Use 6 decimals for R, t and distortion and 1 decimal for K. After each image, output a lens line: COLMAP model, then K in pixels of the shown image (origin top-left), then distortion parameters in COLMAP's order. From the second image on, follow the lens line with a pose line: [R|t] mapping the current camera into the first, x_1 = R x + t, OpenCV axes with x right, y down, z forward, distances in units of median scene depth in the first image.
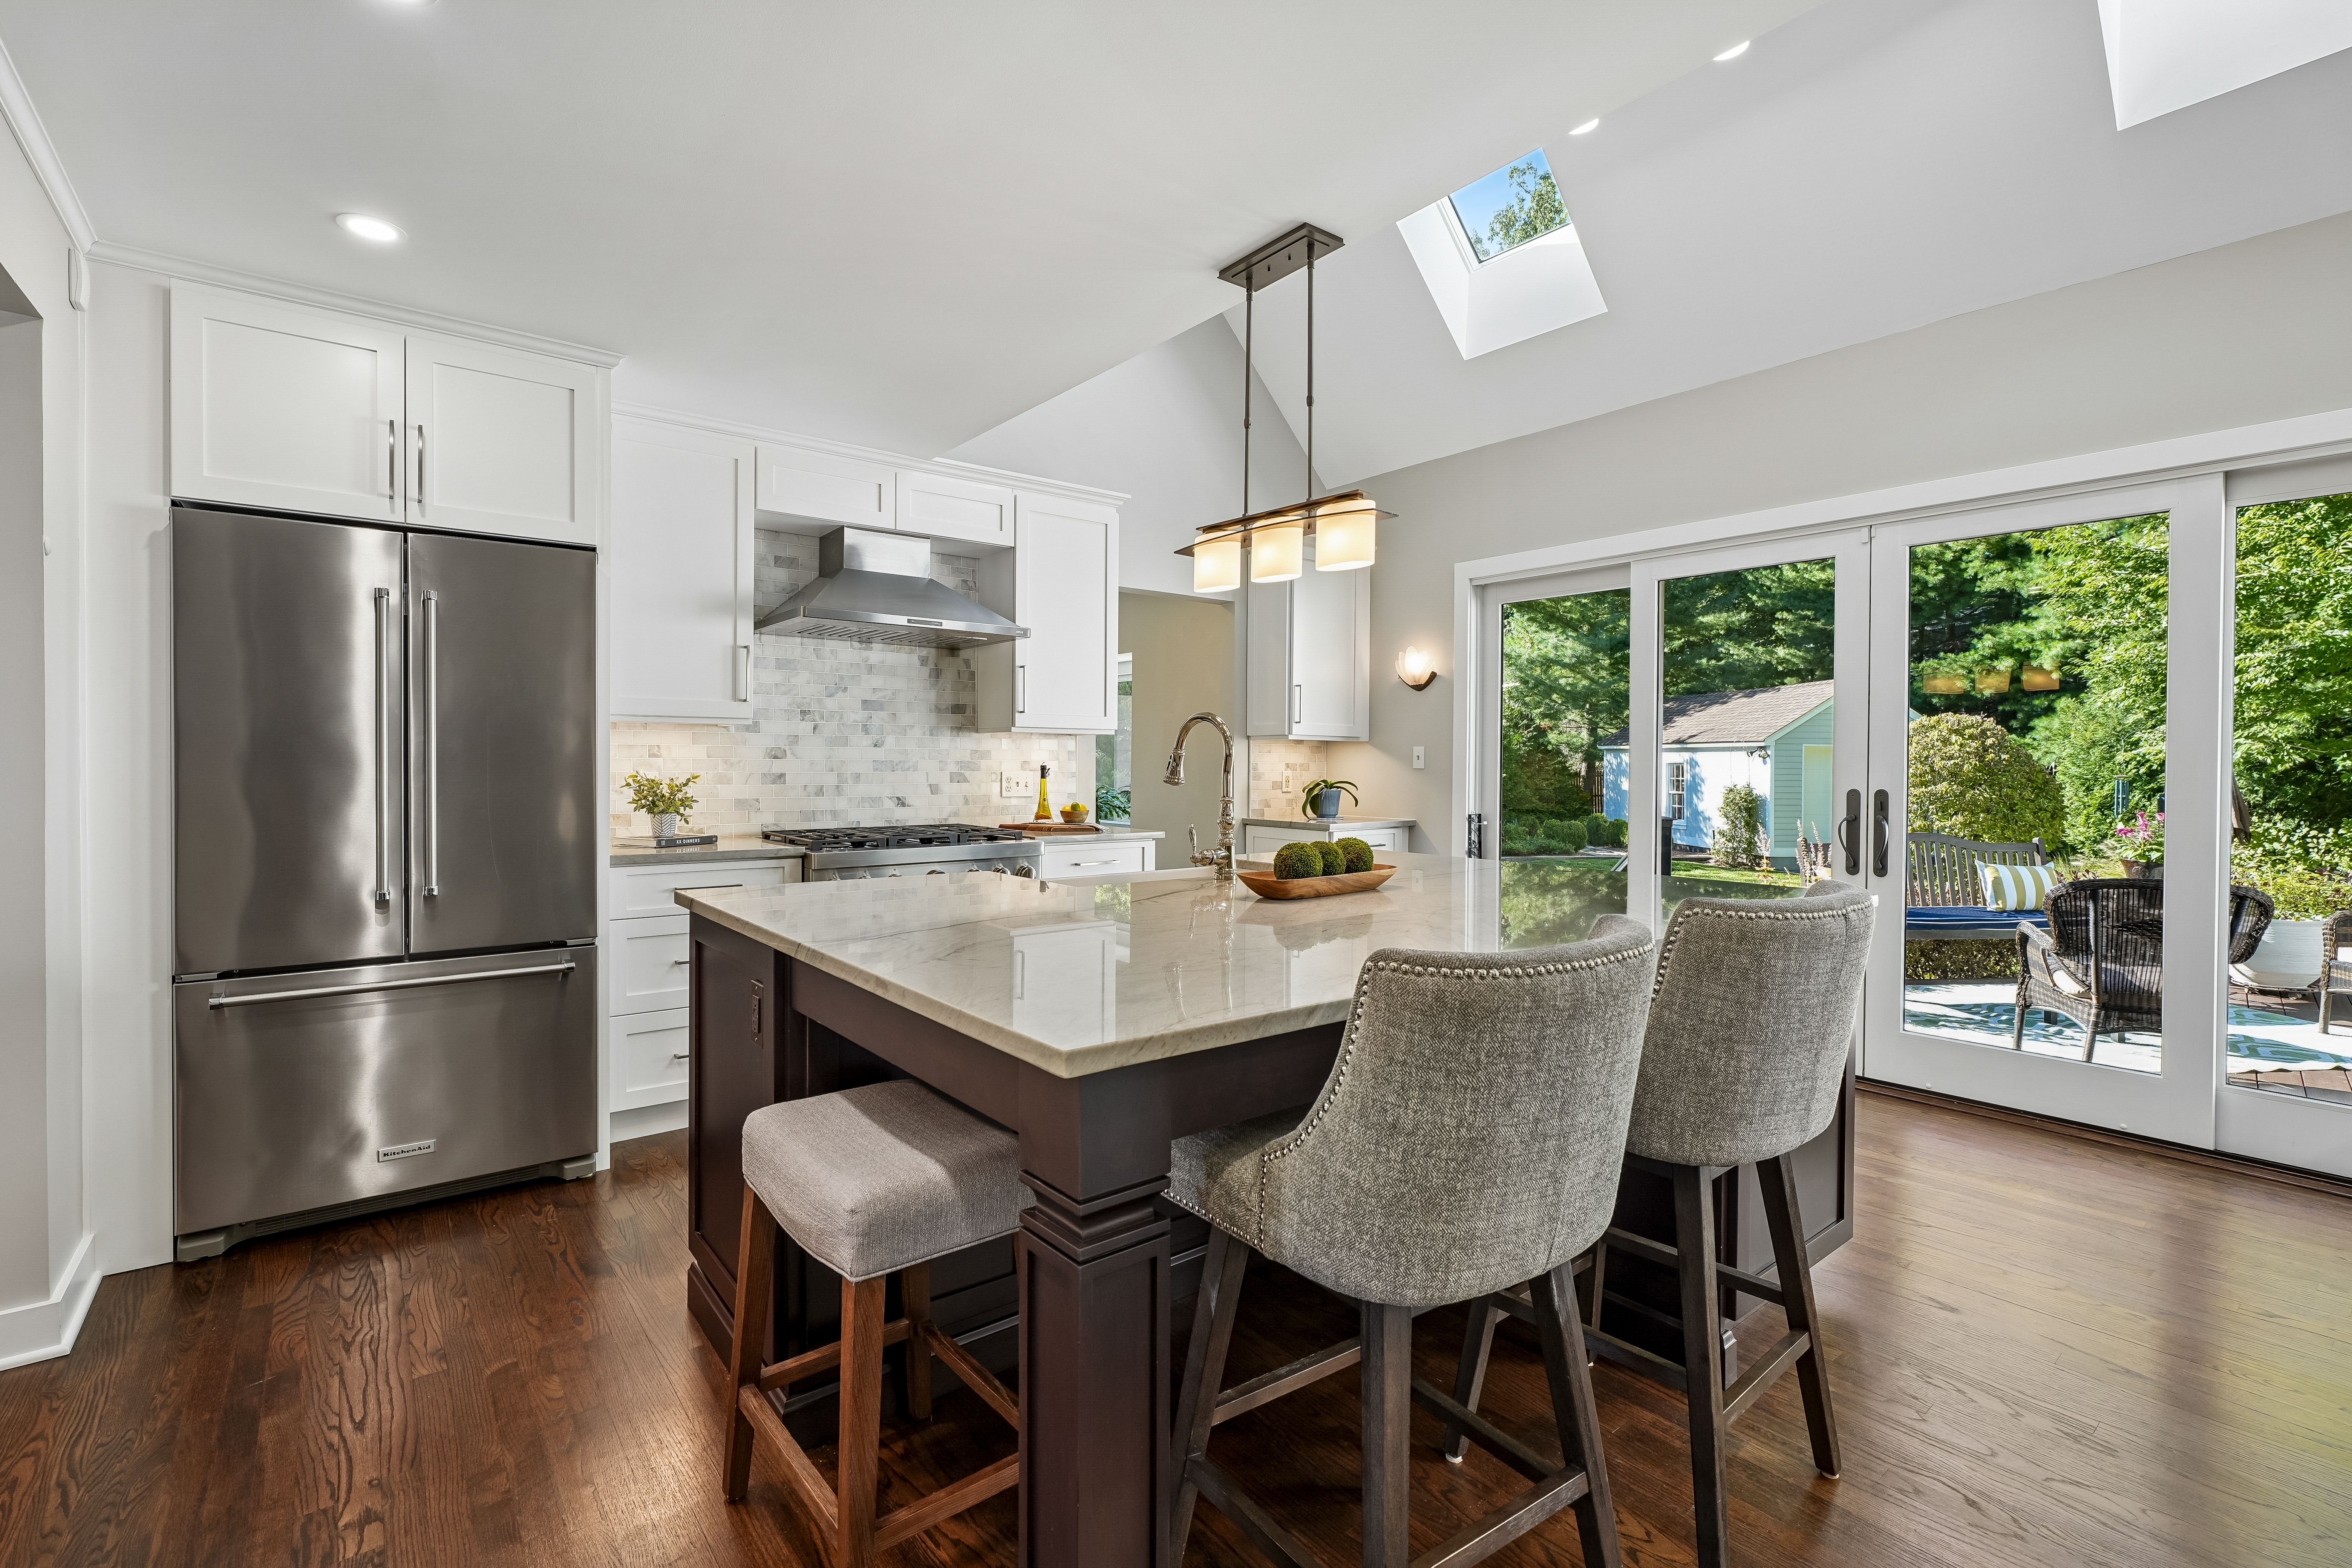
lens RADIAL K [[1053.0, 0, 1180.9], [0, 1053.0, 771.6], [0, 0, 1]] dist [-0.004798, 0.001633]
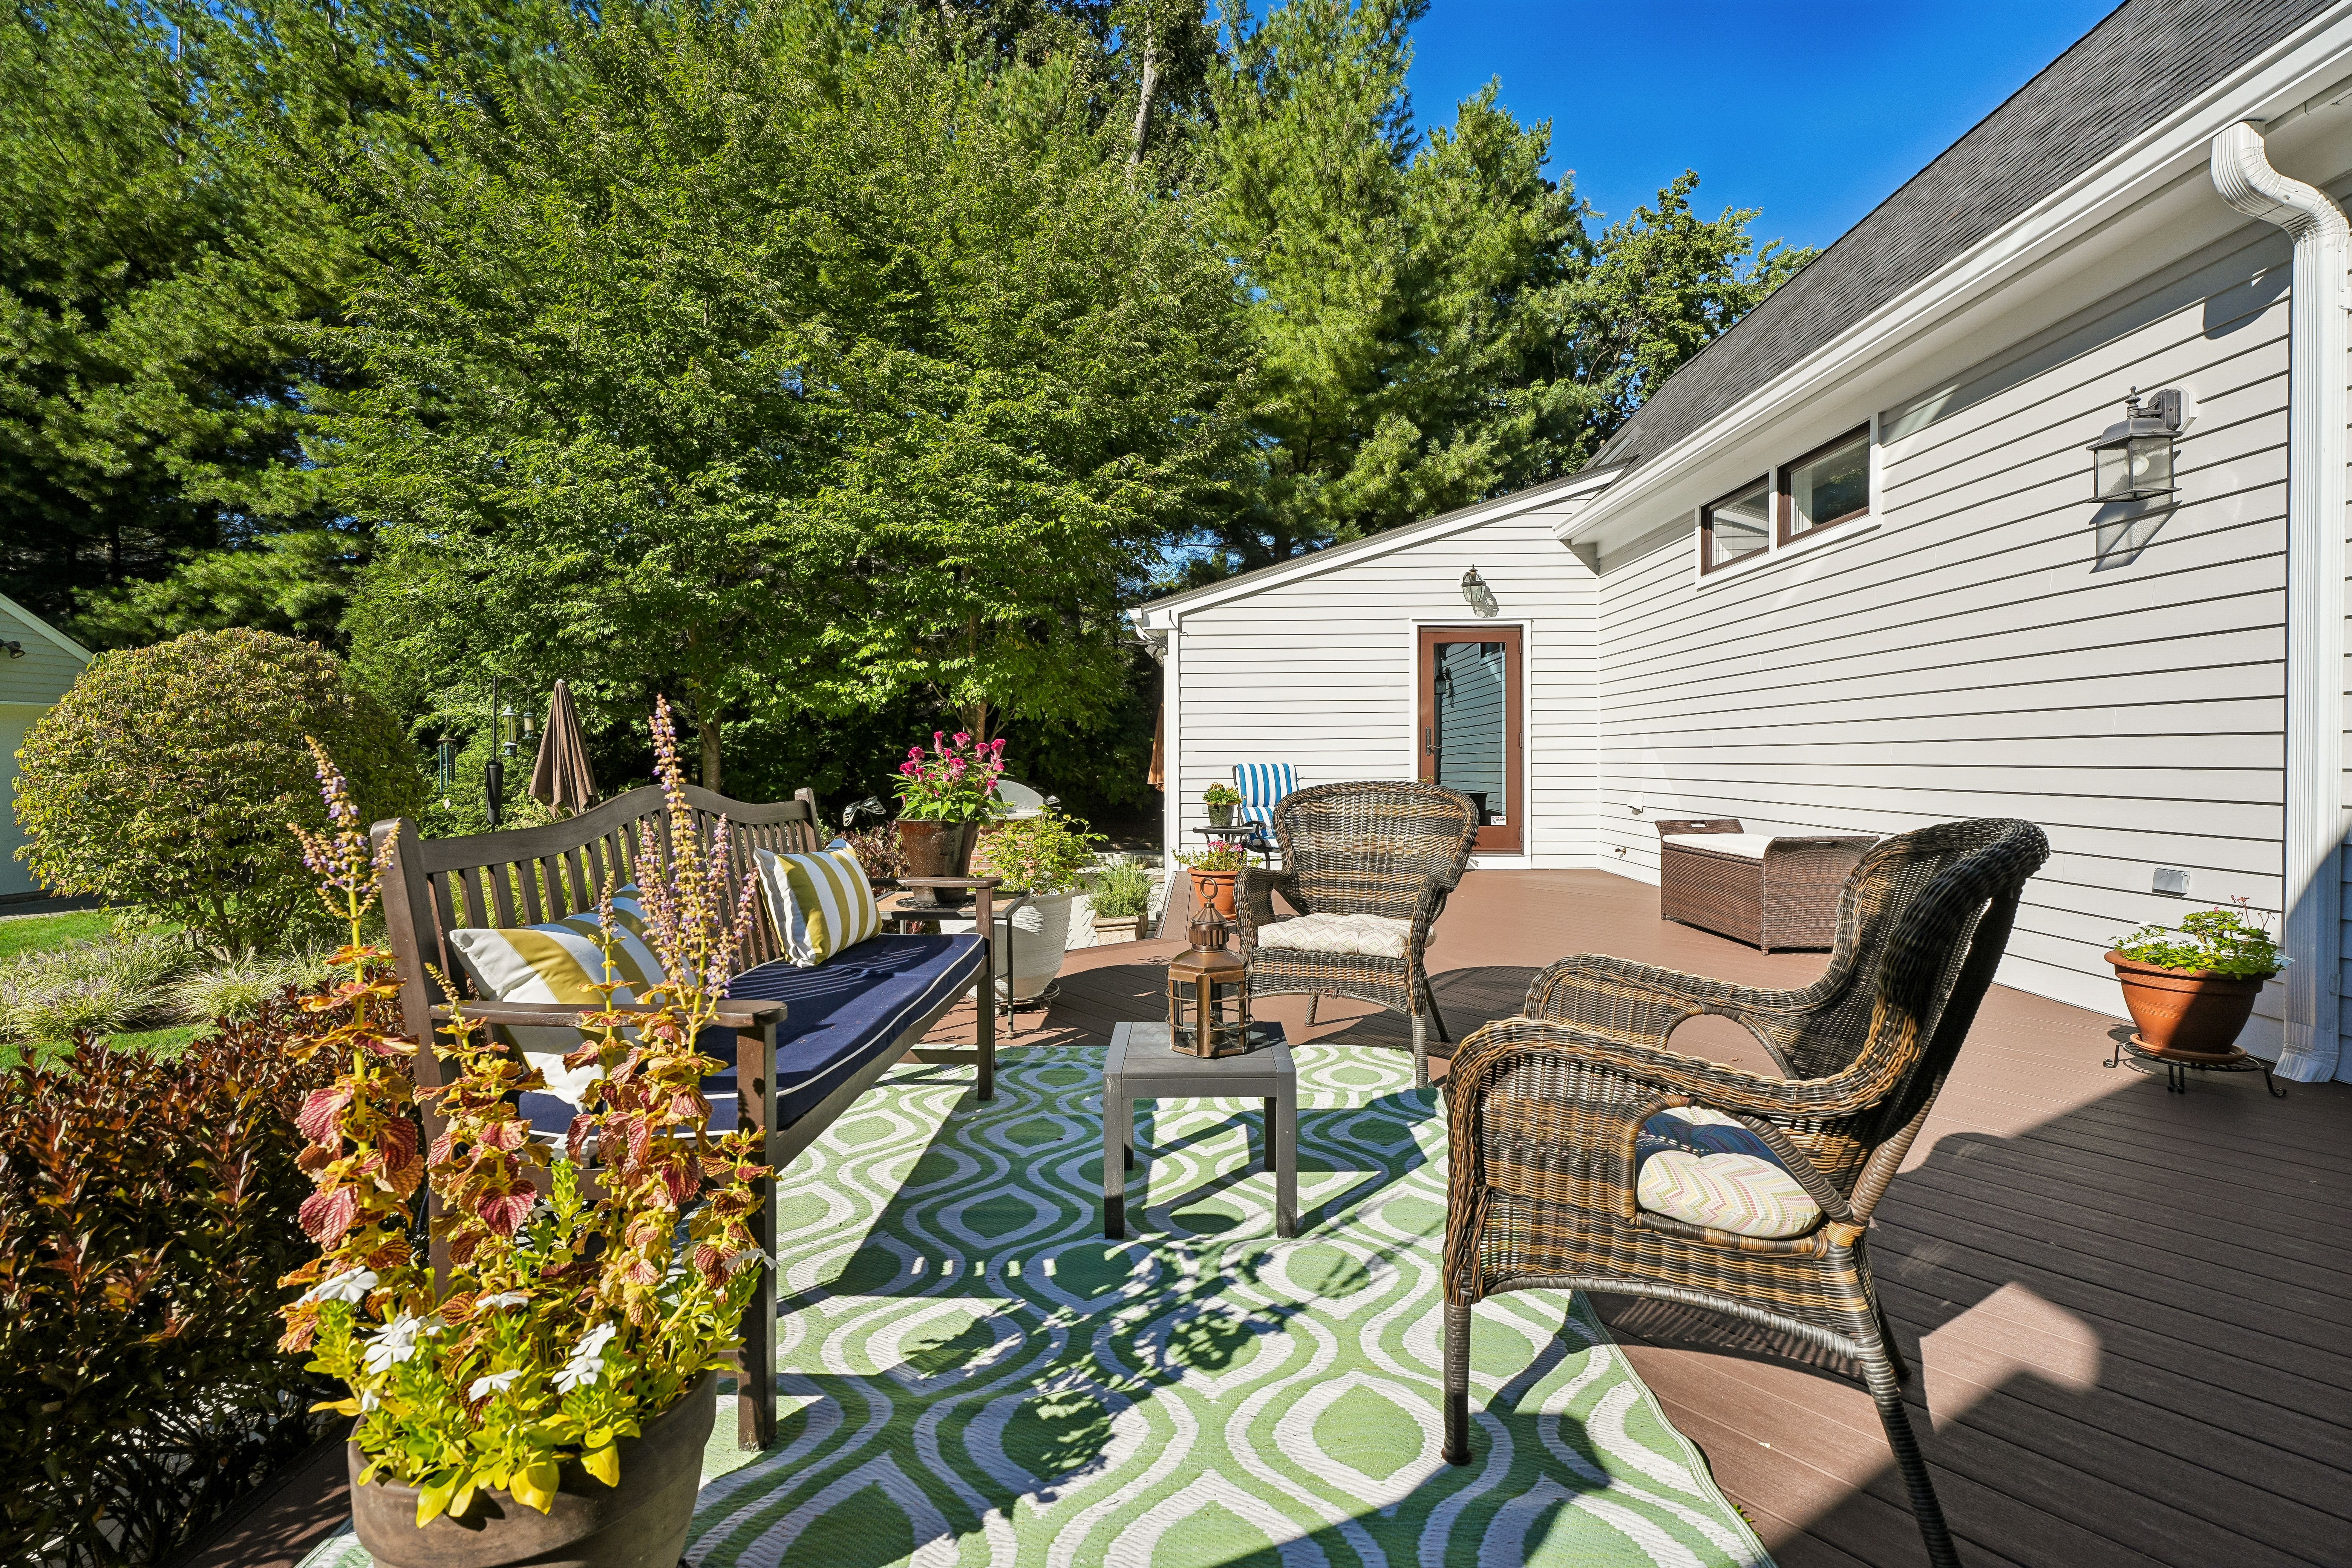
lens RADIAL K [[1053.0, 0, 1165.7], [0, 1053.0, 778.9], [0, 0, 1]] dist [-0.004798, 0.001633]
pose [[0.119228, -0.024945, 0.992553, 0.443068], [0.015798, 0.999605, 0.023224, 0.058659], [-0.992741, 0.012911, 0.119575, 0.927533]]
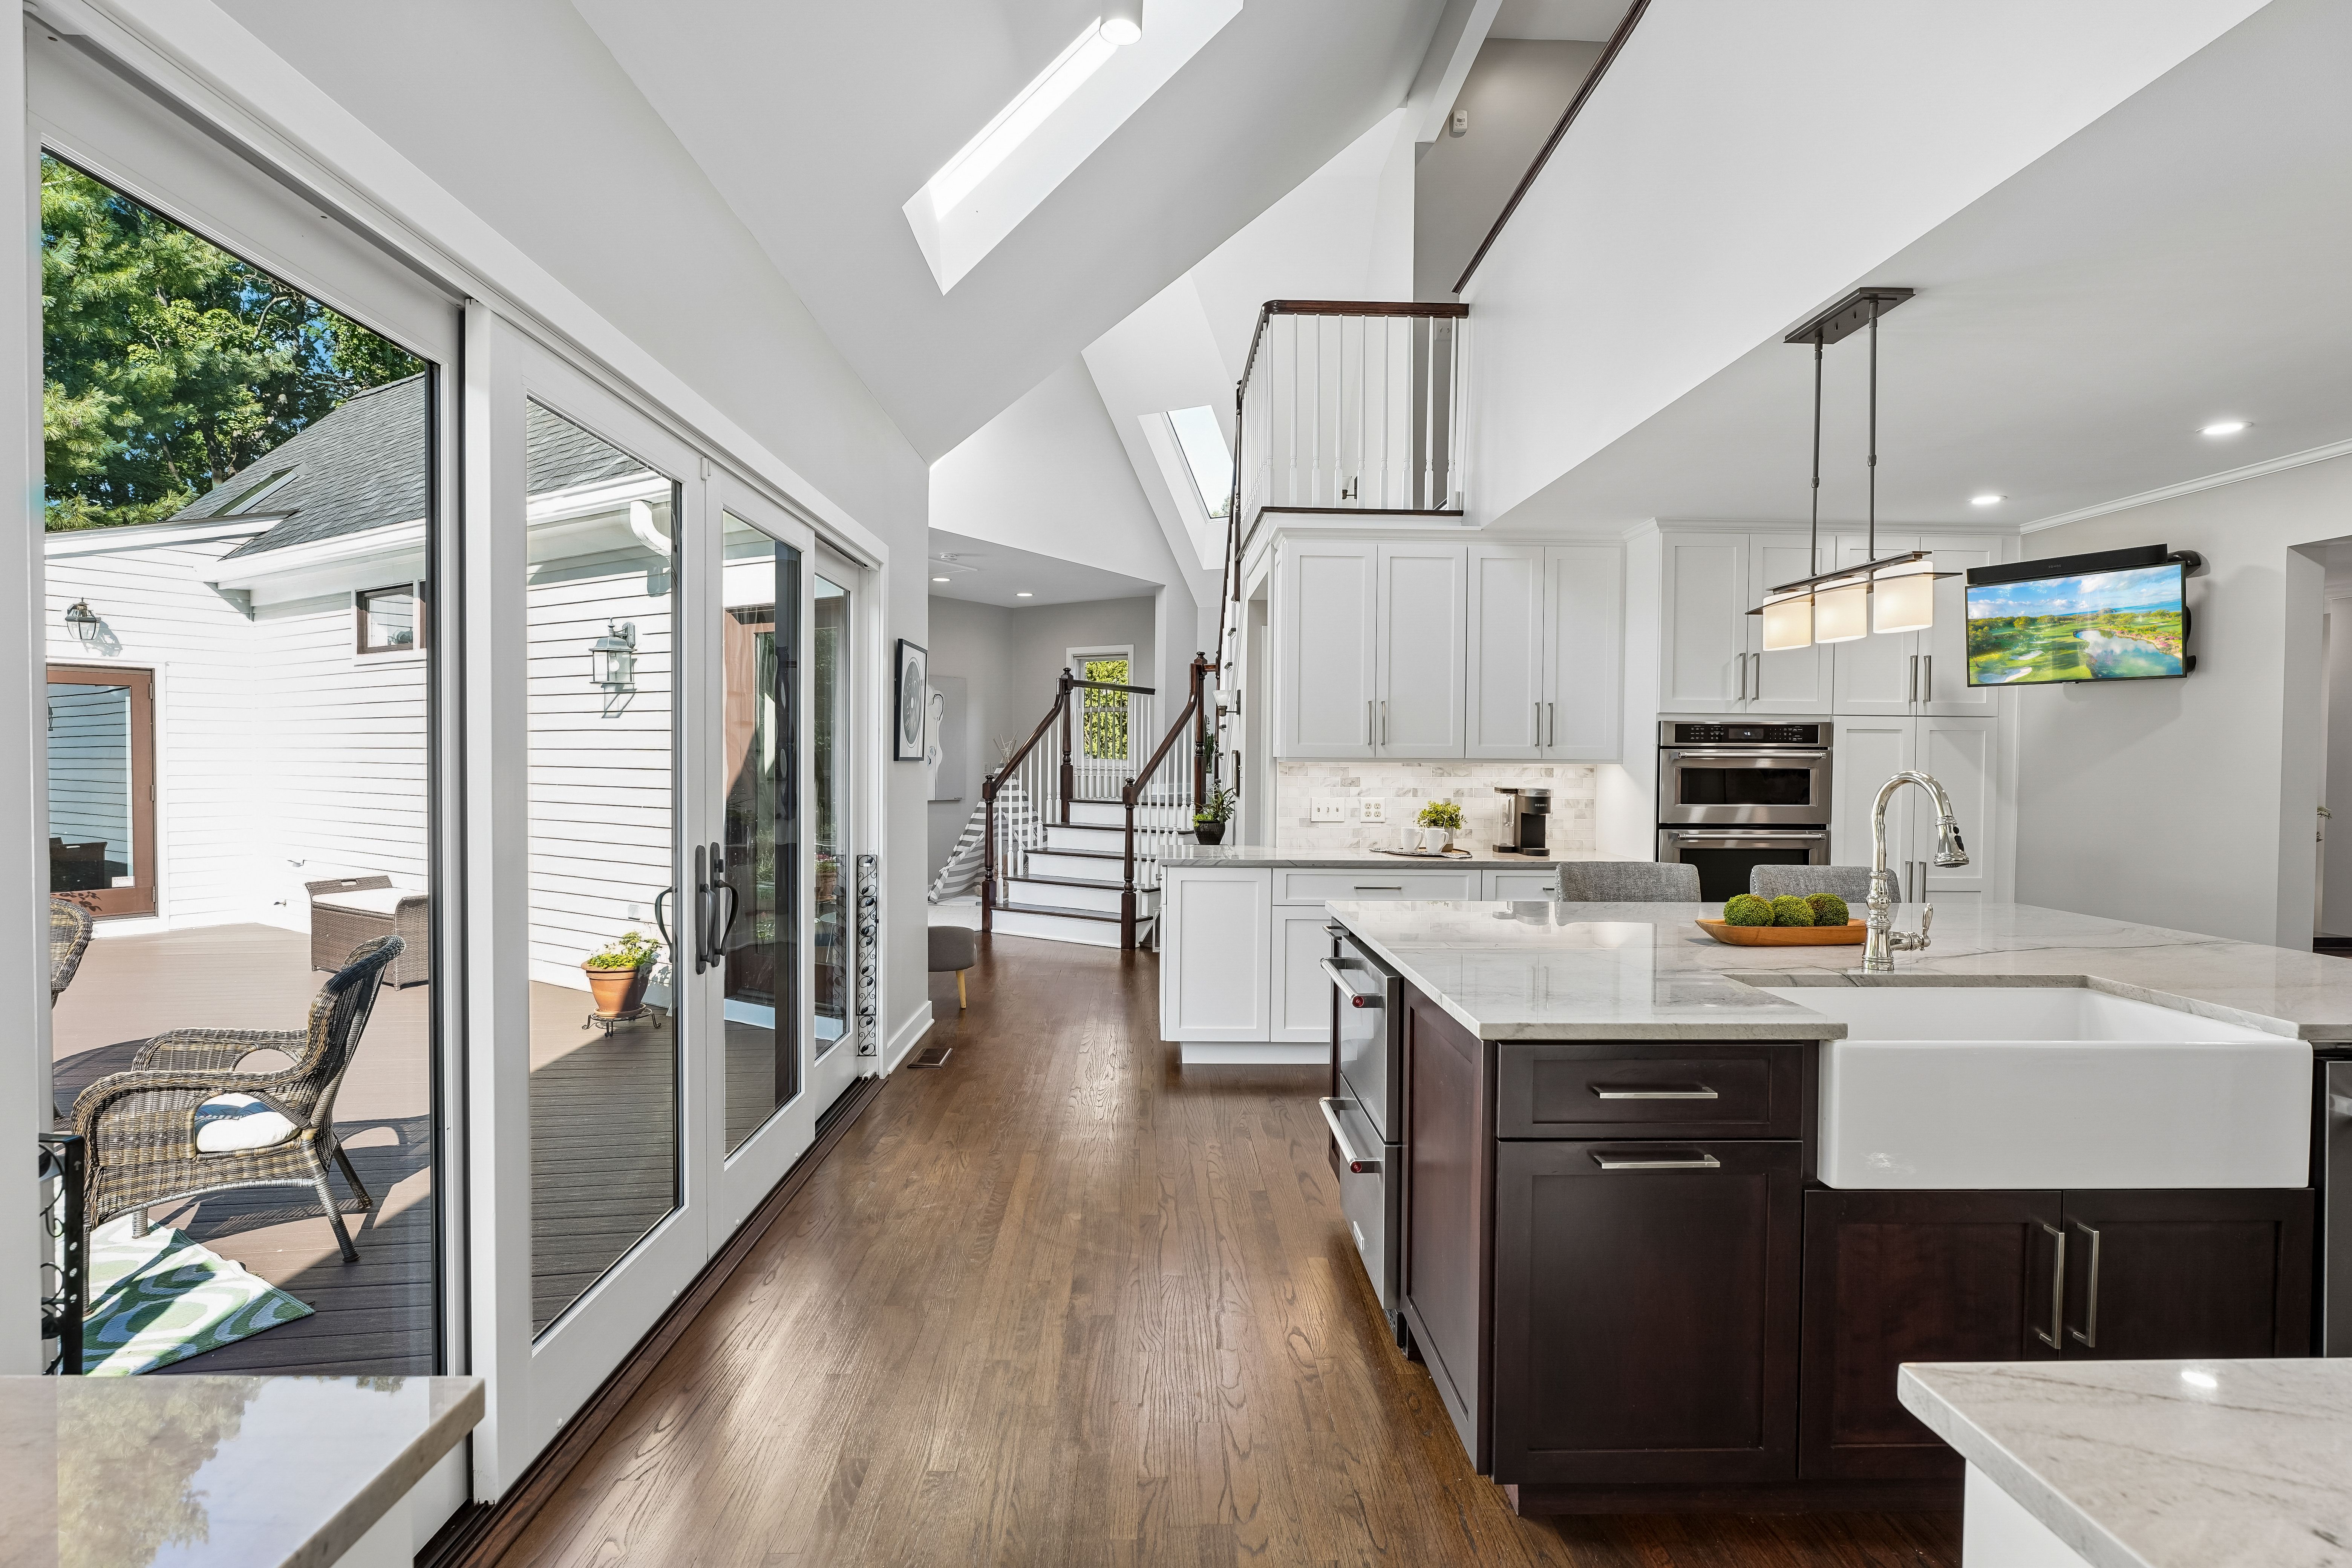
lens RADIAL K [[1139.5, 0, 1182.7], [0, 1139.5, 780.7], [0, 0, 1]] dist [-0.001519, 0.000178]
pose [[-0.802954, -0.025205, 0.595508, -0.023692], [-0.007030, 0.999436, 0.032822, -0.036978], [-0.595999, 0.022168, -0.802679, 1.004719]]
